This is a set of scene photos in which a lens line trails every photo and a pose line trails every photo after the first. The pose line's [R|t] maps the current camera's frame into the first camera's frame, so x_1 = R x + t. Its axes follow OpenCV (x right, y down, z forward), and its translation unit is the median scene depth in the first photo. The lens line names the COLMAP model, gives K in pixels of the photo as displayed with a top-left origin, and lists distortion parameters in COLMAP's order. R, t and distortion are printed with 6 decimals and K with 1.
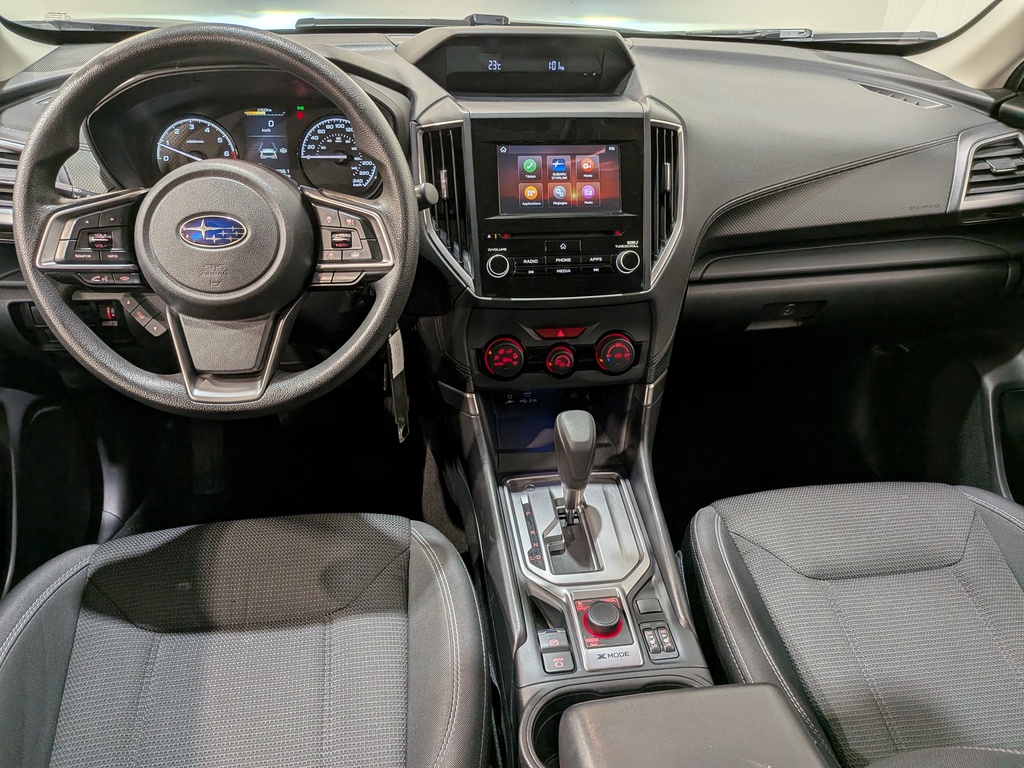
lens RADIAL K [[739.0, 0, 512.2], [0, 739.0, 397.7], [0, 0, 1]] dist [0.054751, -0.096273]
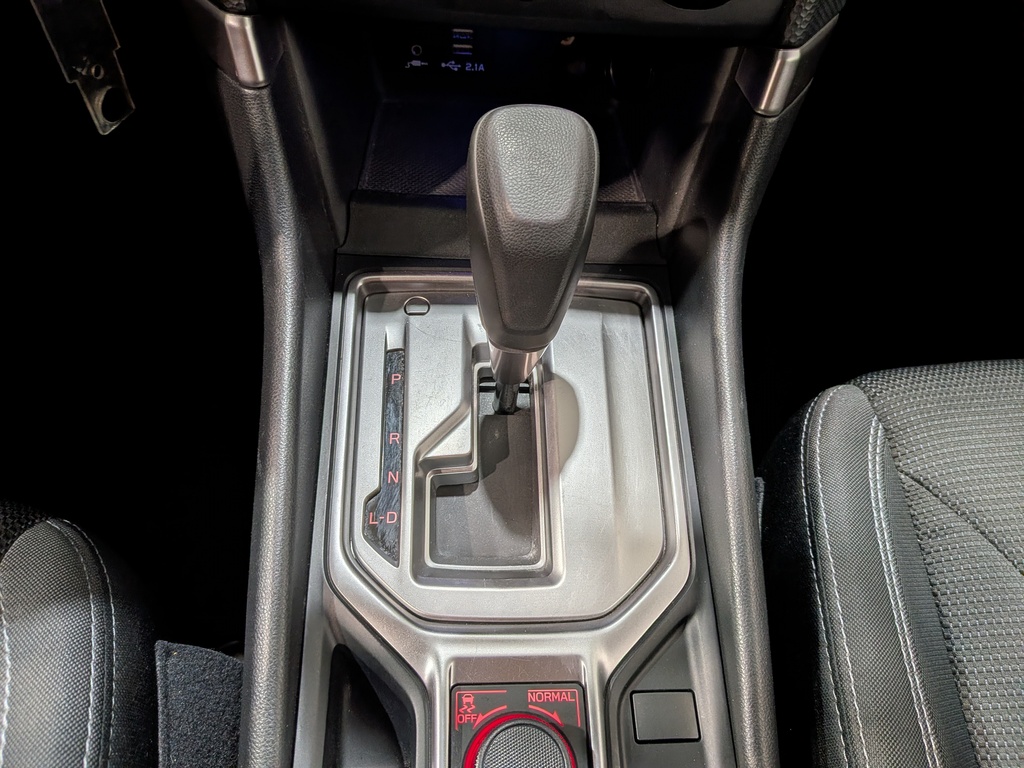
lens RADIAL K [[739.0, 0, 517.8], [0, 739.0, 378.8], [0, 0, 1]] dist [0.054751, -0.096273]
pose [[0.992833, 0.118839, -0.012613, 0.090255], [-0.105418, 0.920618, 0.375965, 0.006092], [0.056291, -0.371941, 0.926548, 0.656214]]
